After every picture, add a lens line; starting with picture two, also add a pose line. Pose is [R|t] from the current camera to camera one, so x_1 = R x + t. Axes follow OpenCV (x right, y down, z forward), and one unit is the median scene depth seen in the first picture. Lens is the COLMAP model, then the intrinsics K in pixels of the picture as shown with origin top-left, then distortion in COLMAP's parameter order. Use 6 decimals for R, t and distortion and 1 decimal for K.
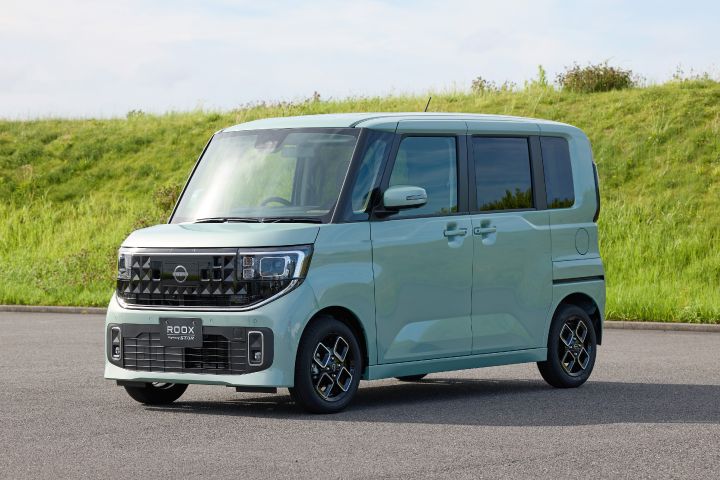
lens RADIAL K [[1391.5, 0, 360.0], [0, 1391.5, 240.0], [0, 0, 1]] dist [0.050139, 0.306618]
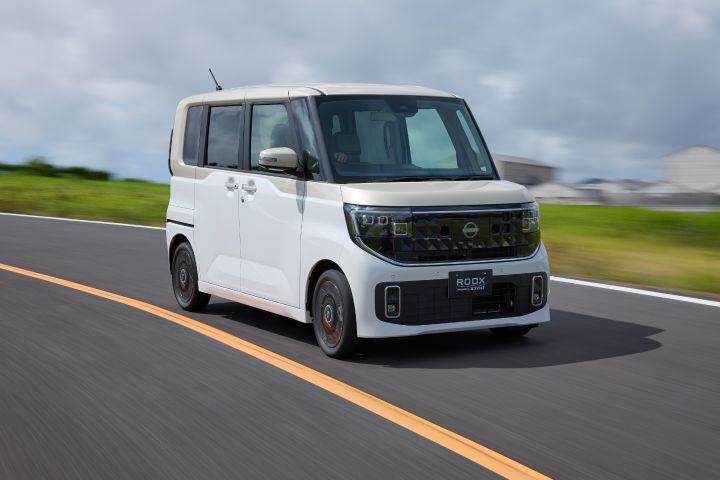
lens RADIAL K [[1298.1, 0, 360.0], [0, 1298.1, 240.0], [0, 0, 1]] dist [0.006684, 0.008805]
pose [[0.396700, -0.059628, 0.916010, -1.351398], [-0.018343, 0.997174, 0.072855, -0.049351], [-0.917765, -0.045704, 0.394485, 0.848329]]
